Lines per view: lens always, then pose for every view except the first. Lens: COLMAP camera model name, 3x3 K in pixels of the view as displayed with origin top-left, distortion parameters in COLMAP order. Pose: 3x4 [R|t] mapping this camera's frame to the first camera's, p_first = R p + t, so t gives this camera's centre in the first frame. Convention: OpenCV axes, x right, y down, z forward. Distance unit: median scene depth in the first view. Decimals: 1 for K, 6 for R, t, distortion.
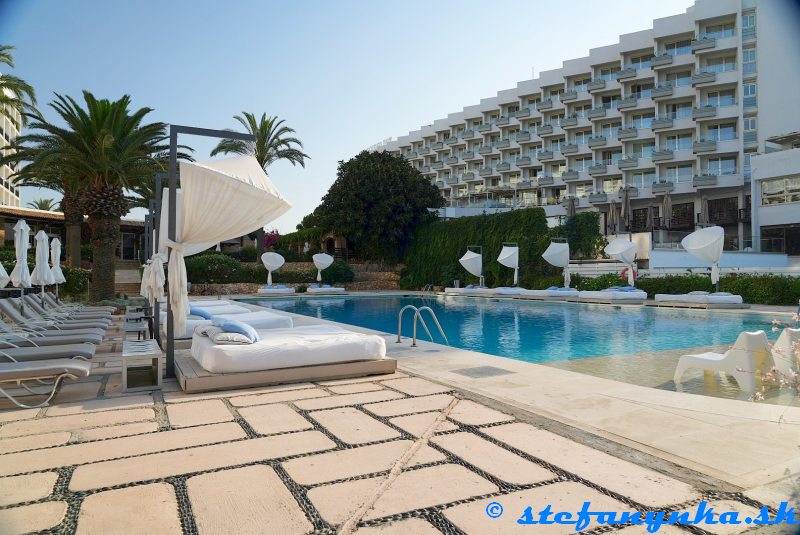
lens RADIAL K [[544.8, 0, 401.1], [0, 544.8, 264.9], [0, 0, 1]] dist [0.006758, 0.000723]
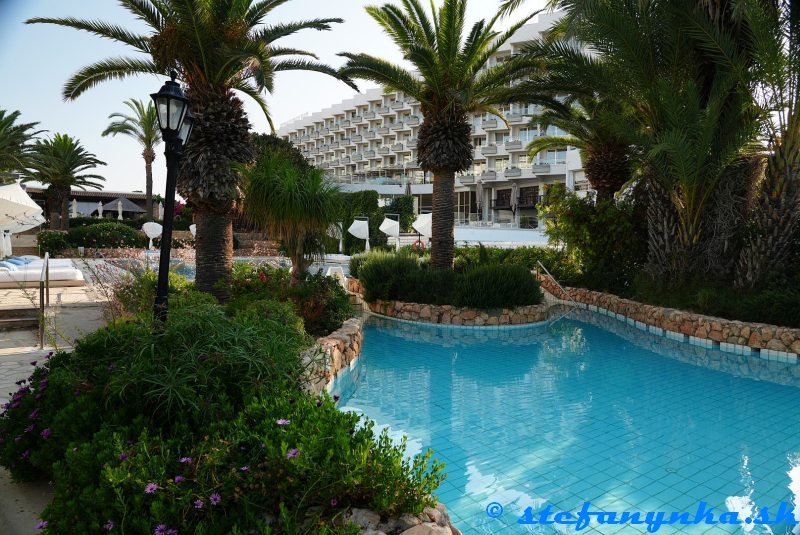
lens RADIAL K [[544.8, 0, 400.2], [0, 544.8, 269.2], [0, 0, 1]] dist [0.006758, 0.000723]
pose [[0.995508, 0.011617, 0.093959, 0.124479], [-0.017628, 0.997832, 0.063403, -0.003937], [-0.093018, -0.064775, 0.993555, -0.157501]]
